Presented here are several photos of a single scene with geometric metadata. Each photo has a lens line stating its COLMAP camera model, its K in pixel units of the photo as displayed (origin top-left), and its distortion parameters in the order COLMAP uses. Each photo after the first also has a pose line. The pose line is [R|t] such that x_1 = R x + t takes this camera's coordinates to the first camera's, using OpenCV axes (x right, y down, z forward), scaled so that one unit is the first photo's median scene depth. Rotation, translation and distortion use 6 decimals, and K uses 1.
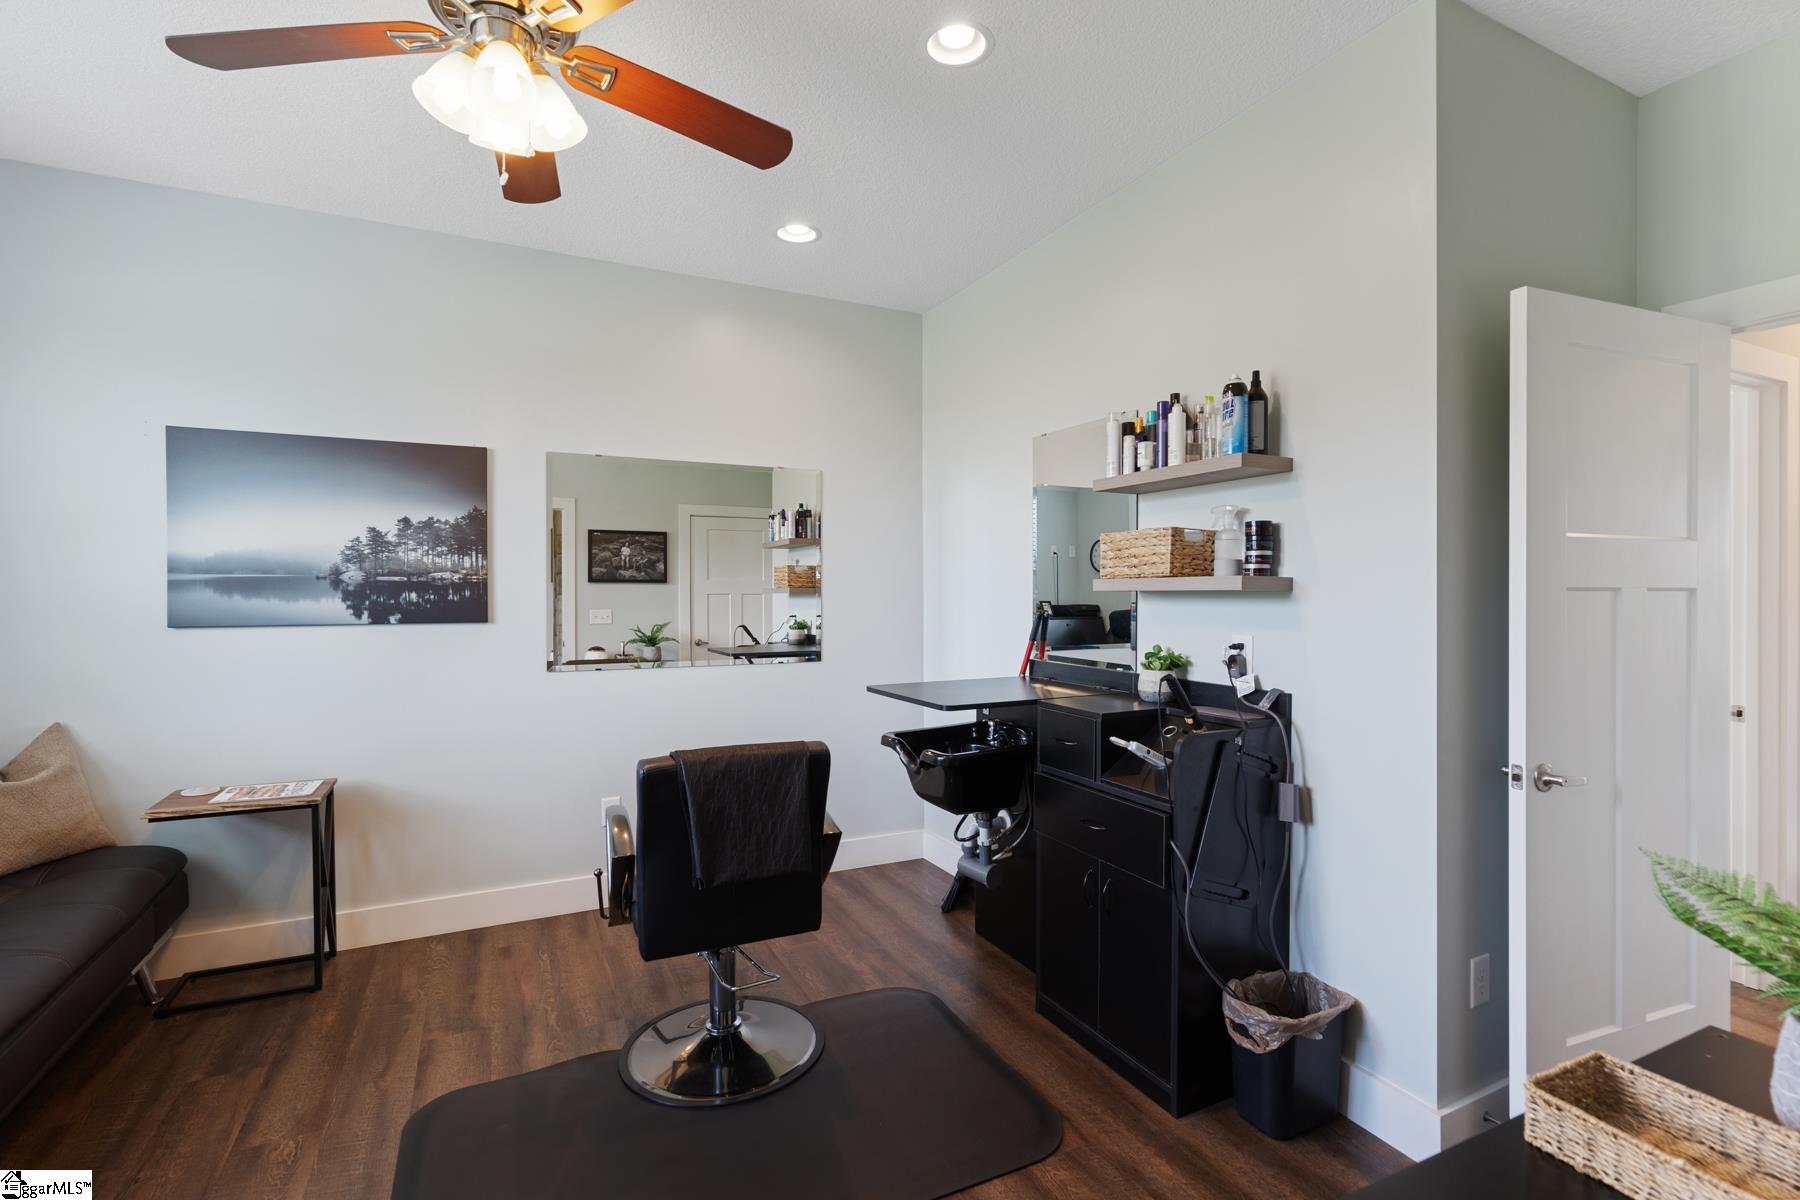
lens RADIAL K [[821.6, 0, 896.4], [0, 821.6, 596.5], [0, 0, 1]] dist [-0.009995, 0.002296]
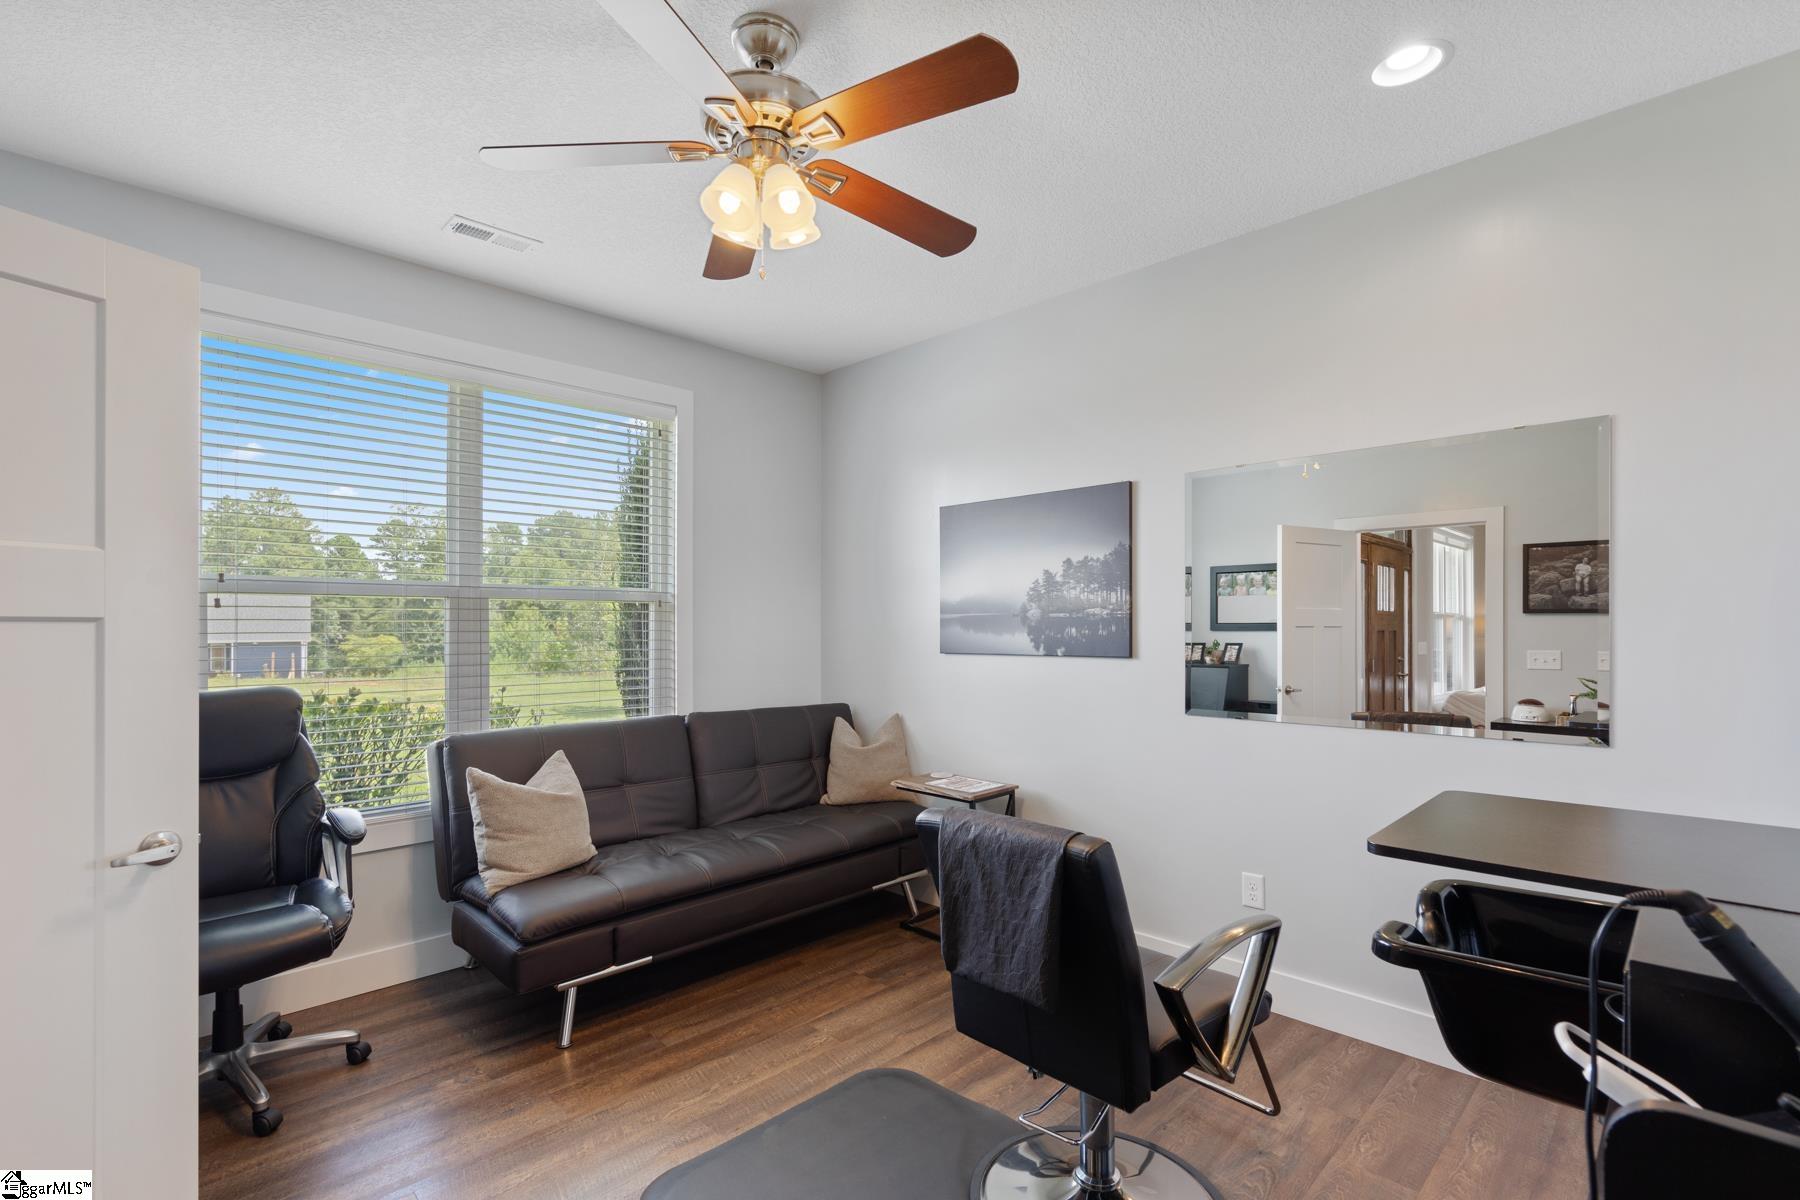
lens RADIAL K [[821.6, 0, 864.4], [0, 821.6, 628.3], [0, 0, 1]] dist [-0.009995, 0.002296]
pose [[0.299491, 0.000337, -0.954099, 0.356551], [-0.003707, 0.999993, -0.000810, -0.002233], [0.954092, 0.003780, 0.299490, 0.416079]]
